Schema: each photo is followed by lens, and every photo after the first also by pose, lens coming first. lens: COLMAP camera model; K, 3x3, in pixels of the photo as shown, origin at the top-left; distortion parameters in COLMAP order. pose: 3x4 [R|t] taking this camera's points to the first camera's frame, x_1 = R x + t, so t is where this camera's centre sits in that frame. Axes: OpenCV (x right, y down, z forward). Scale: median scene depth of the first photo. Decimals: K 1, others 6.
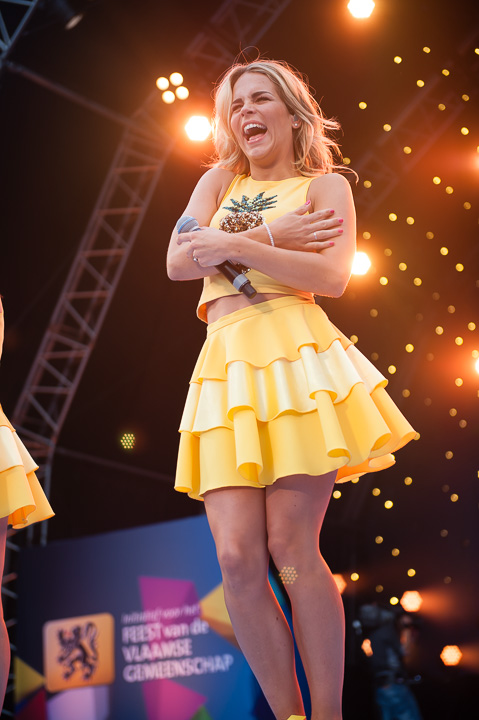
lens RADIAL K [[1365.9, 0, 244.4], [0, 1365.9, 359.0], [0, 0, 1]] dist [0.133469, 0.000000]
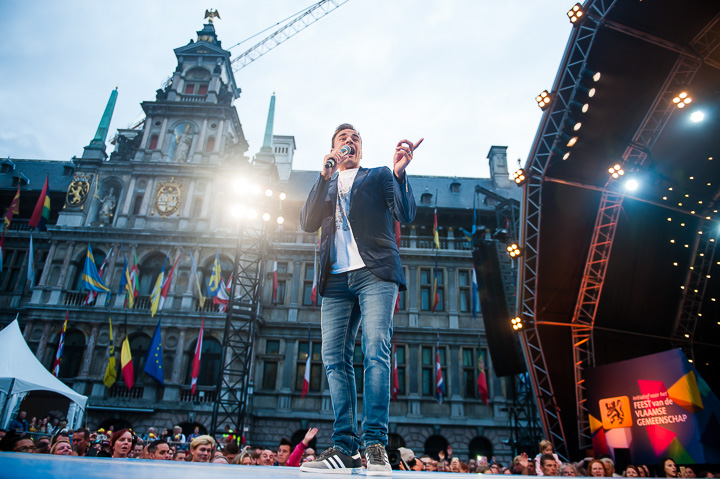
lens RADIAL K [[513.7, 0, 358.0], [0, 513.7, 240.9], [0, 0, 1]] dist [-0.049005, 0.002098]
pose [[0.806855, -0.168026, -0.566349, 0.064369], [0.102147, 0.983938, -0.146394, 0.005435], [0.581851, 0.060268, 0.811059, 0.027229]]
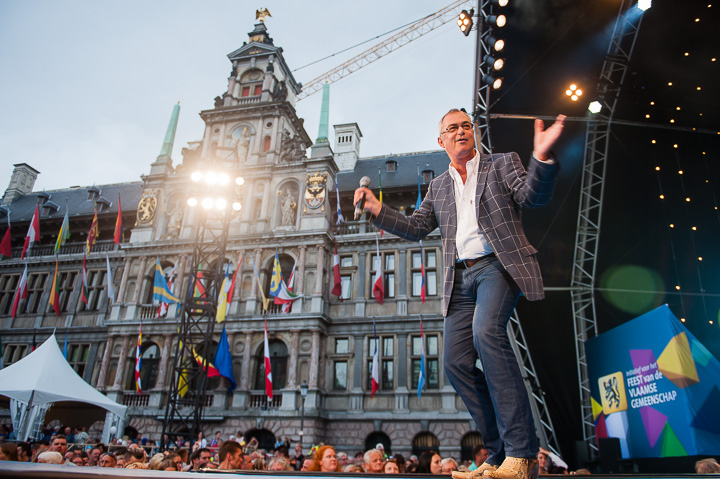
lens RADIAL K [[538.7, 0, 391.3], [0, 538.7, 225.6], [0, 0, 1]] dist [-0.050735, -0.002402]
pose [[0.650632, -0.262881, -0.712440, 0.265190], [0.181760, 0.964810, -0.190012, 0.078529], [0.737320, -0.005865, 0.675518, 0.303782]]
